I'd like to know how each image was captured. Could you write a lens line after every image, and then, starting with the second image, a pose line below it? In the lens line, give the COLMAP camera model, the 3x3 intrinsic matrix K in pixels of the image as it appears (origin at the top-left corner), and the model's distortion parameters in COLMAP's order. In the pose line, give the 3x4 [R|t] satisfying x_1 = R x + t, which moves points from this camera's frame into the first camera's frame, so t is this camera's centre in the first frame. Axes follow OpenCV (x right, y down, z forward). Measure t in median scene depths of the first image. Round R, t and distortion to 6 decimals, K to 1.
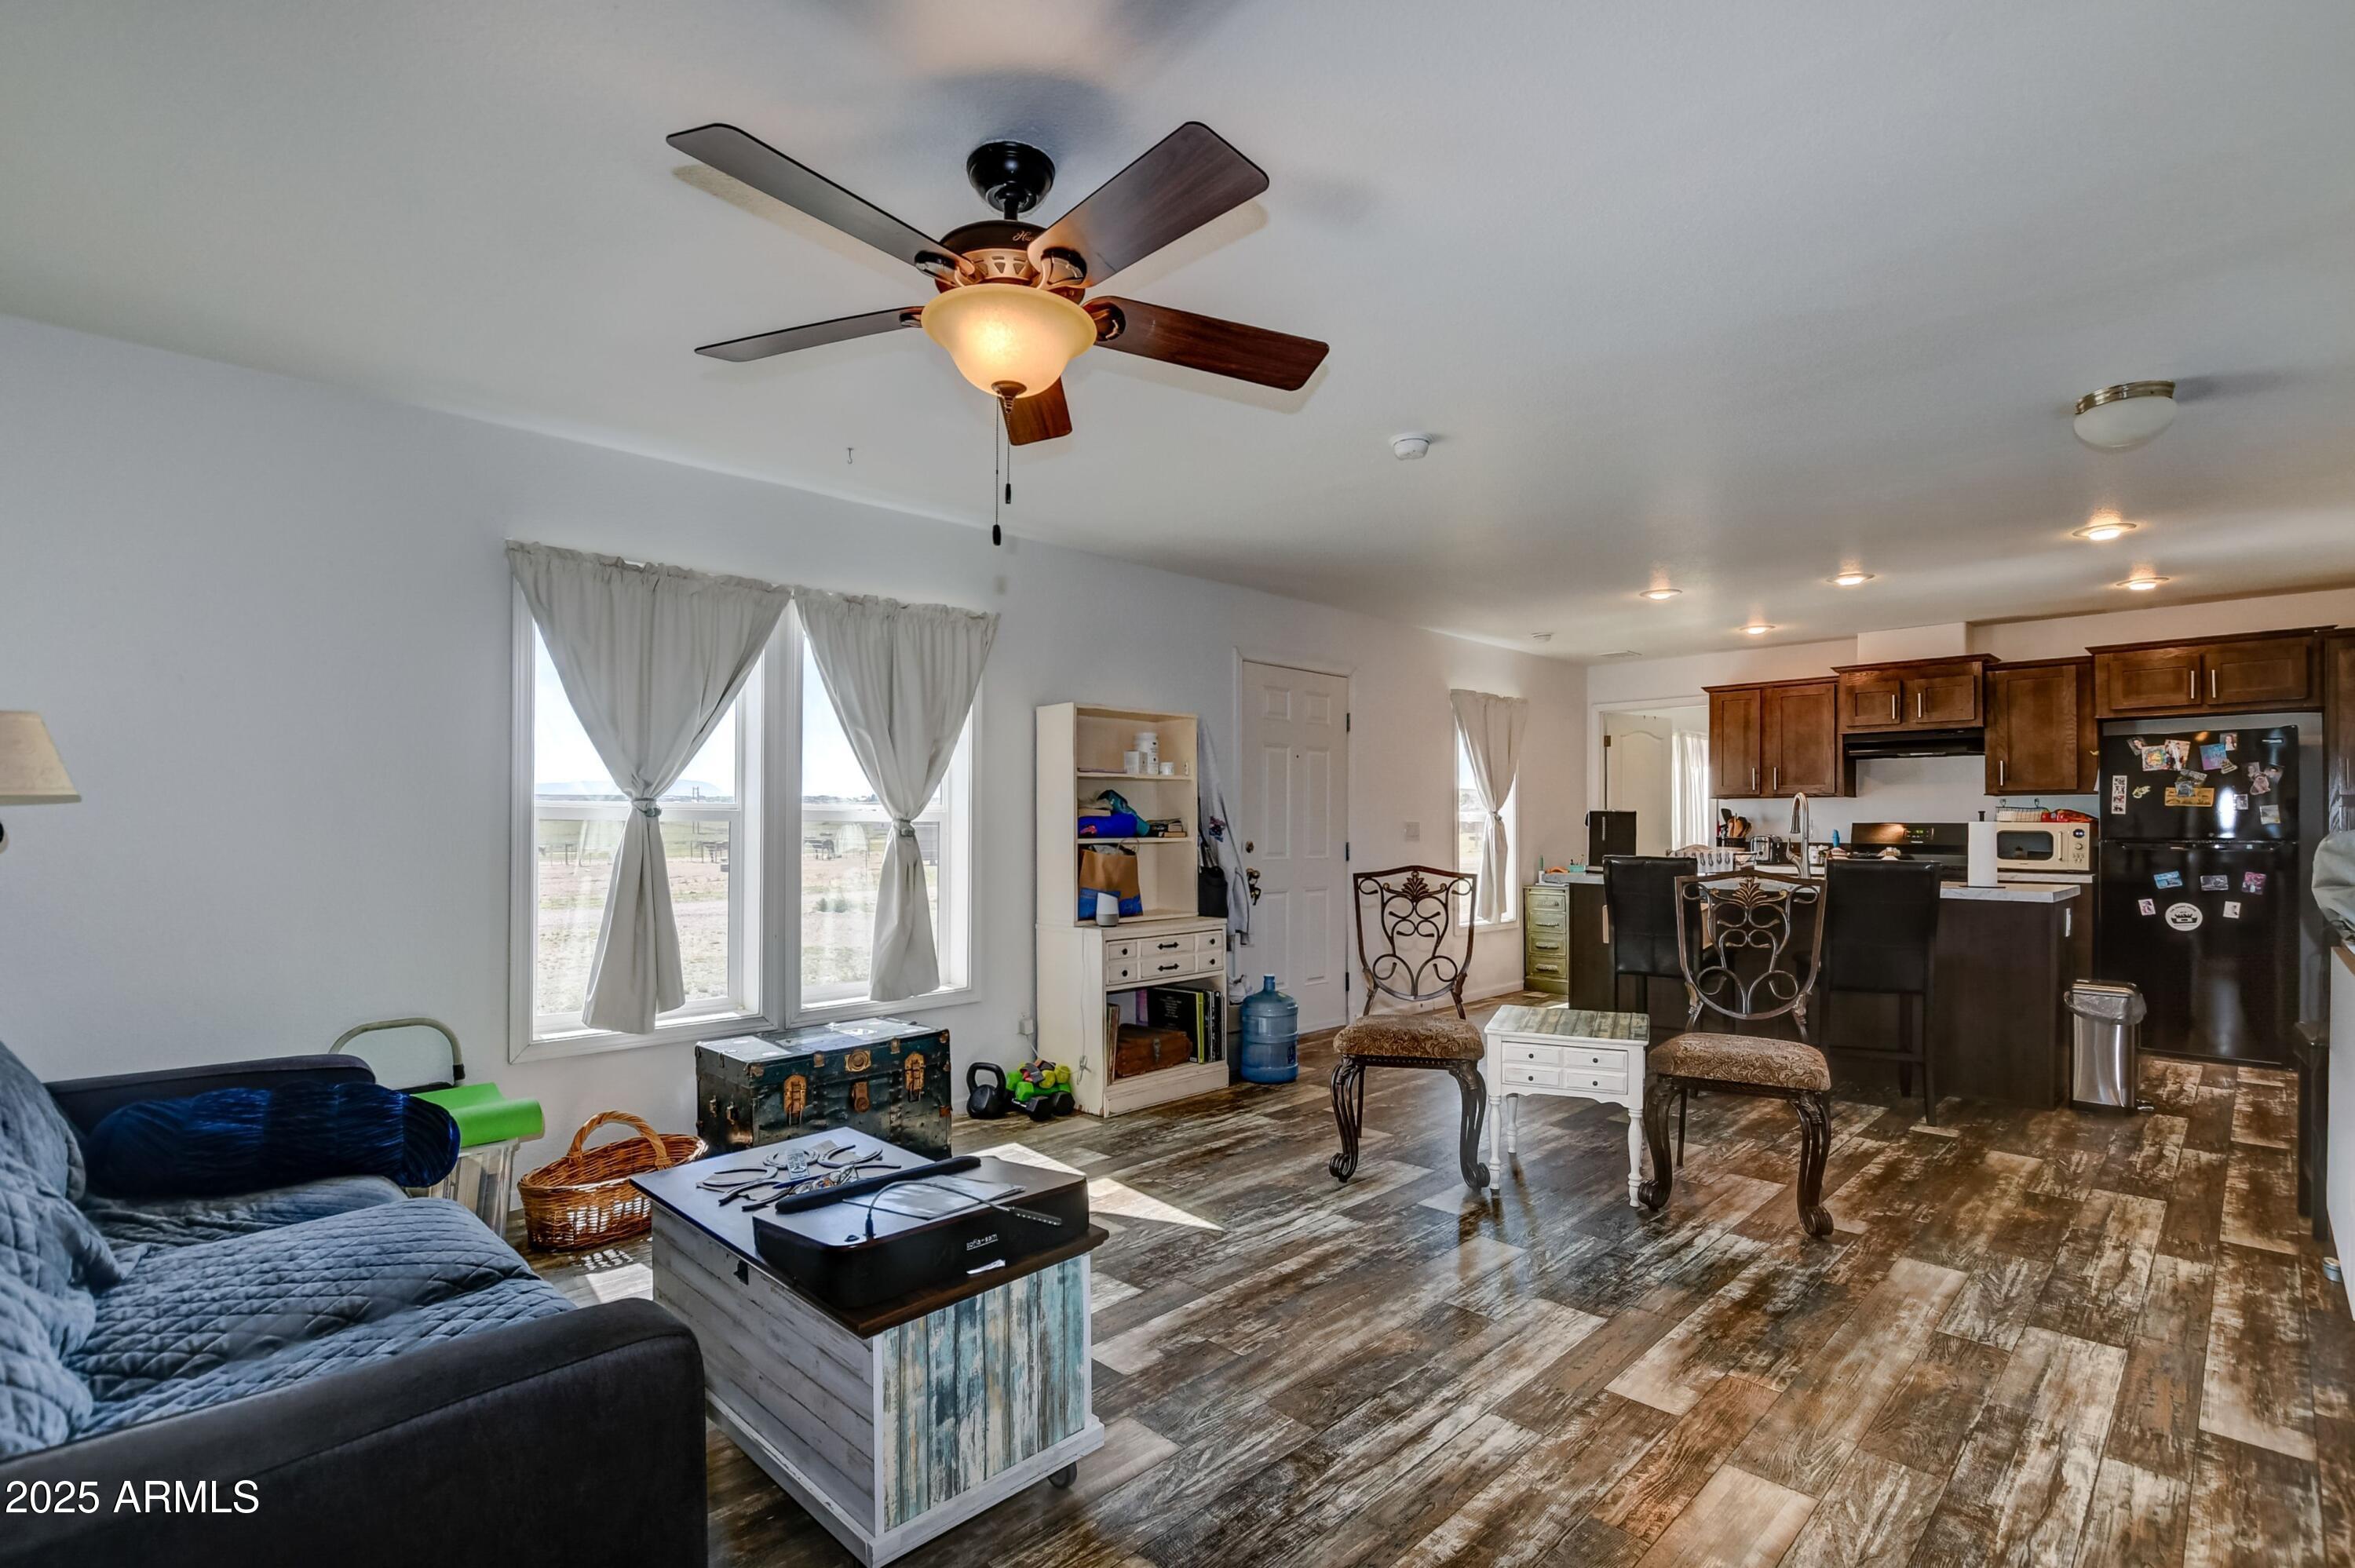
lens RADIAL K [[1090.5, 0, 1186.1], [0, 1090.5, 799.6], [0, 0, 1]] dist [-0.009760, -0.000480]
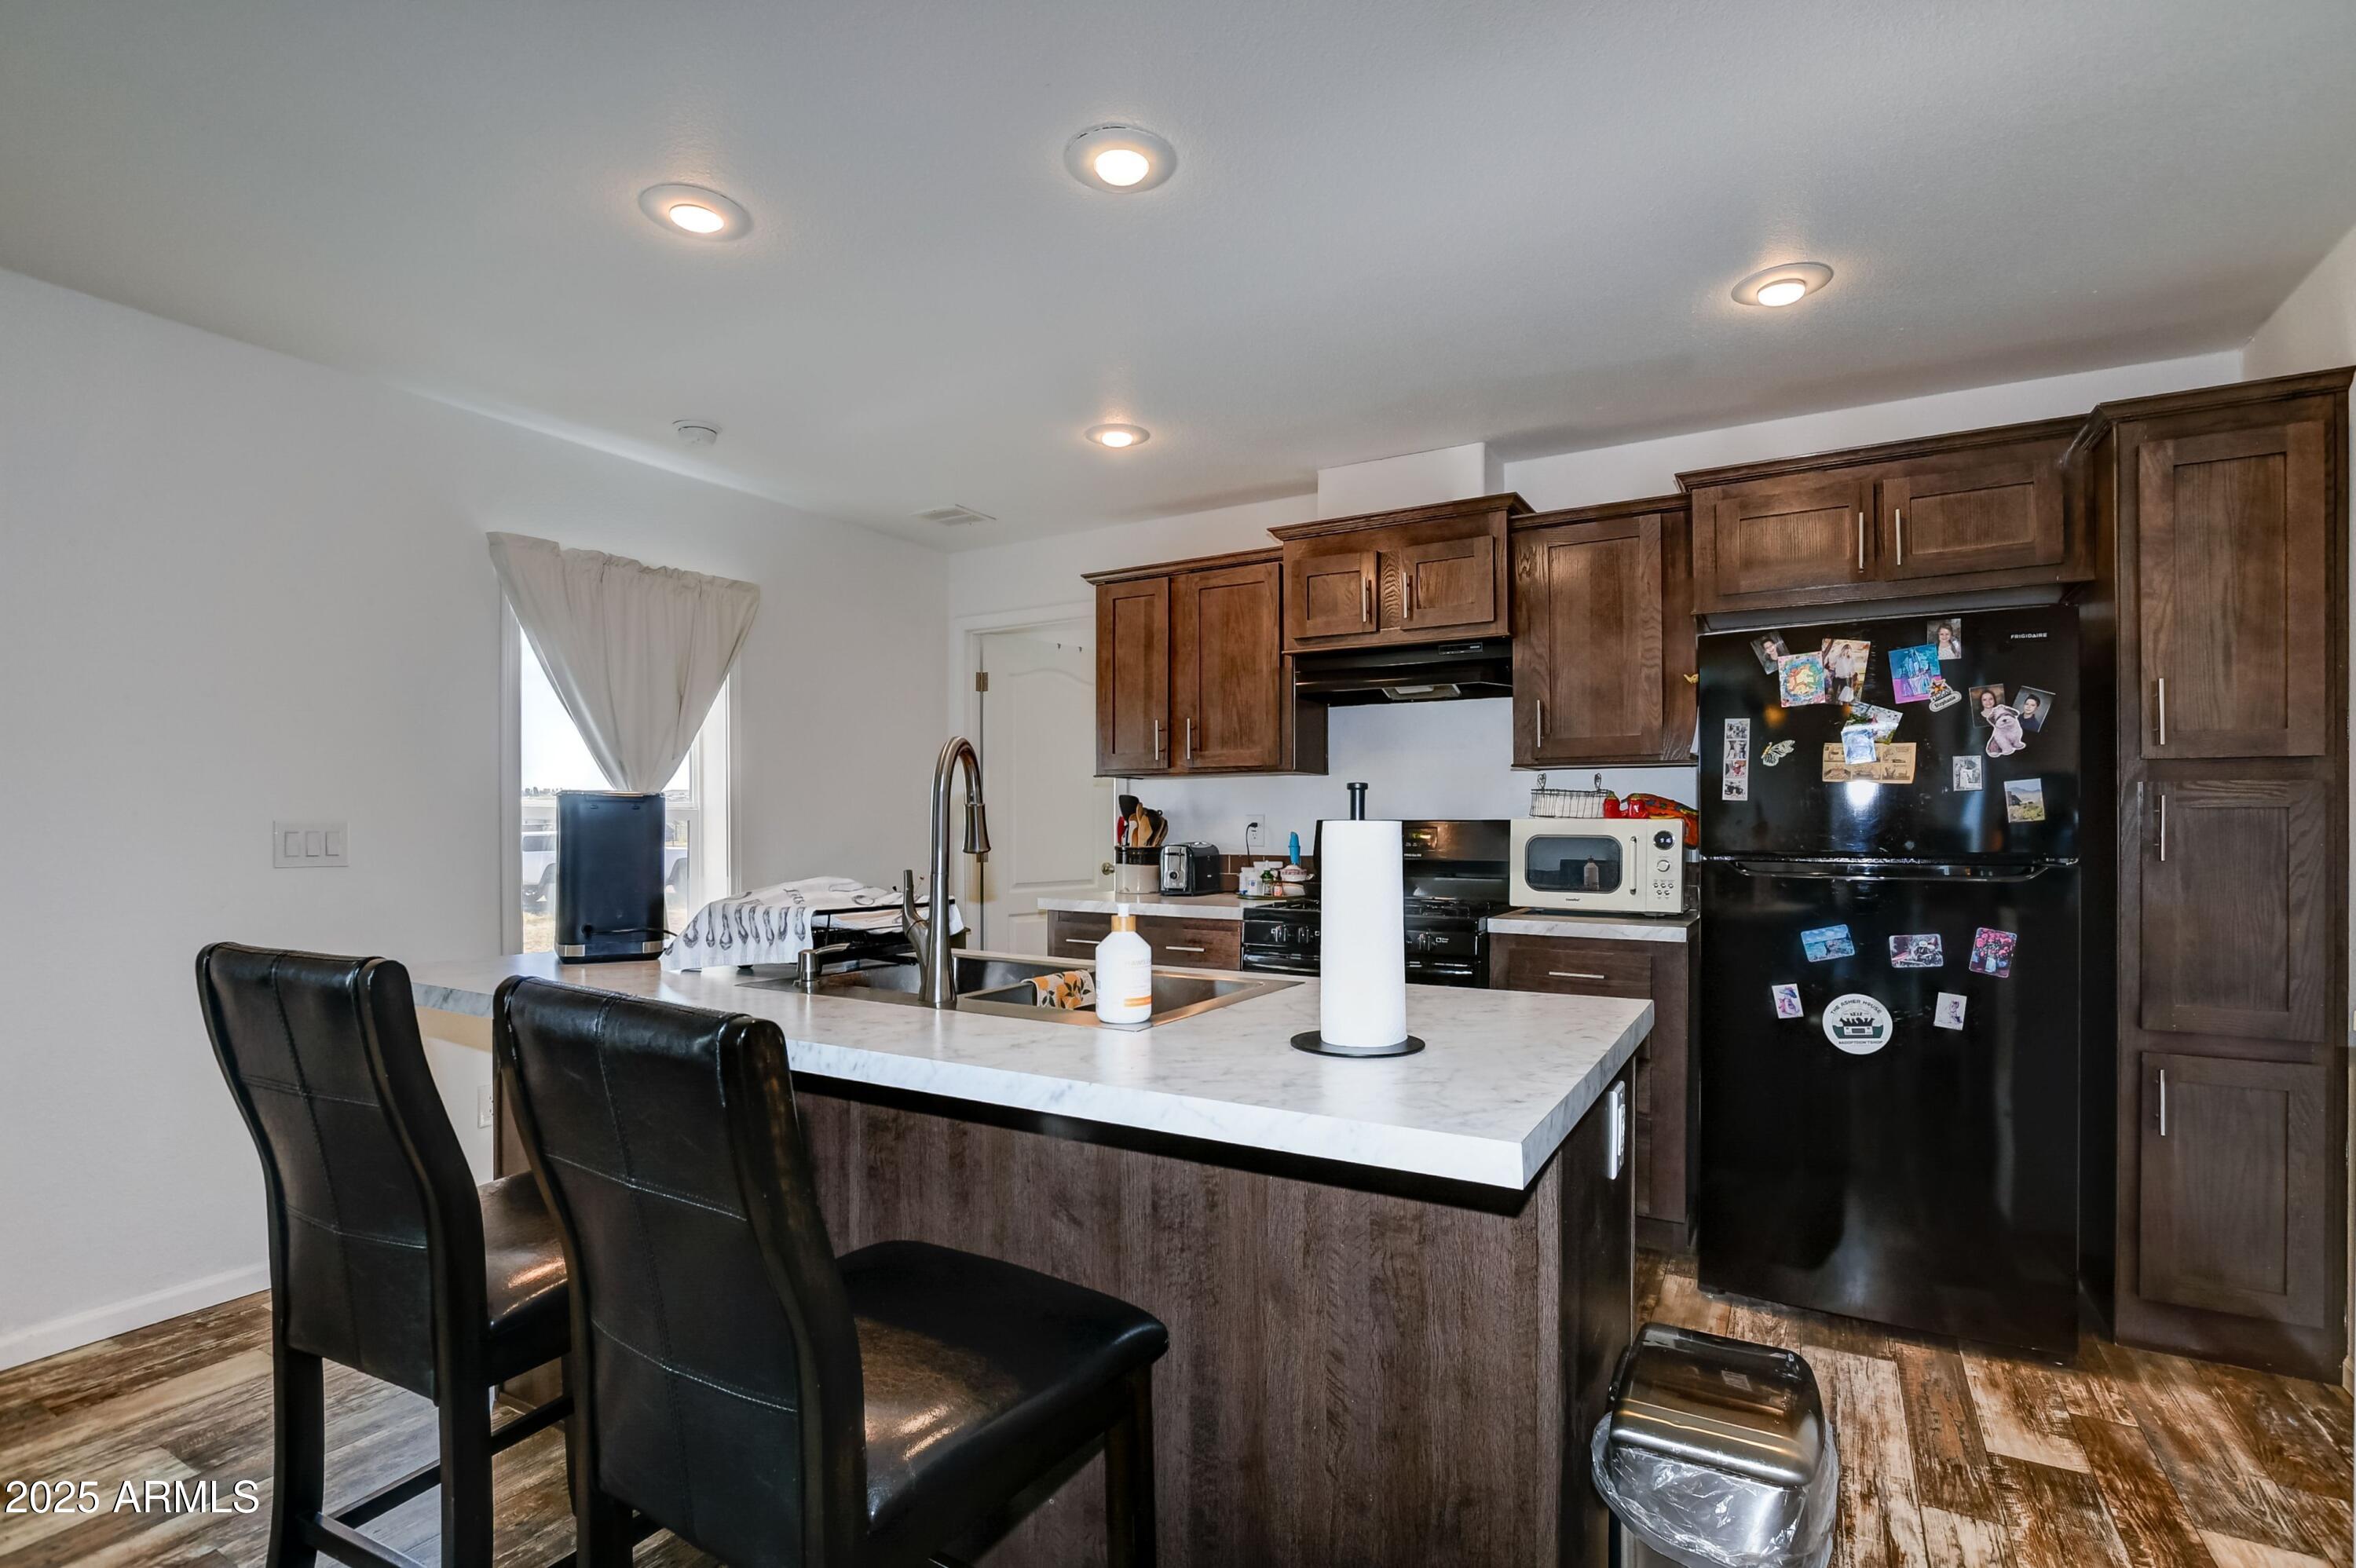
lens RADIAL K [[1091.0, 0, 1173.4], [0, 1091.0, 799.1], [0, 0, 1]] dist [-0.009760, -0.000480]
pose [[0.968011, 0.000475, 0.250909, 0.469831], [-0.001381, 0.999993, 0.003438, 0.010459], [-0.250905, -0.003675, 0.968005, 0.559387]]
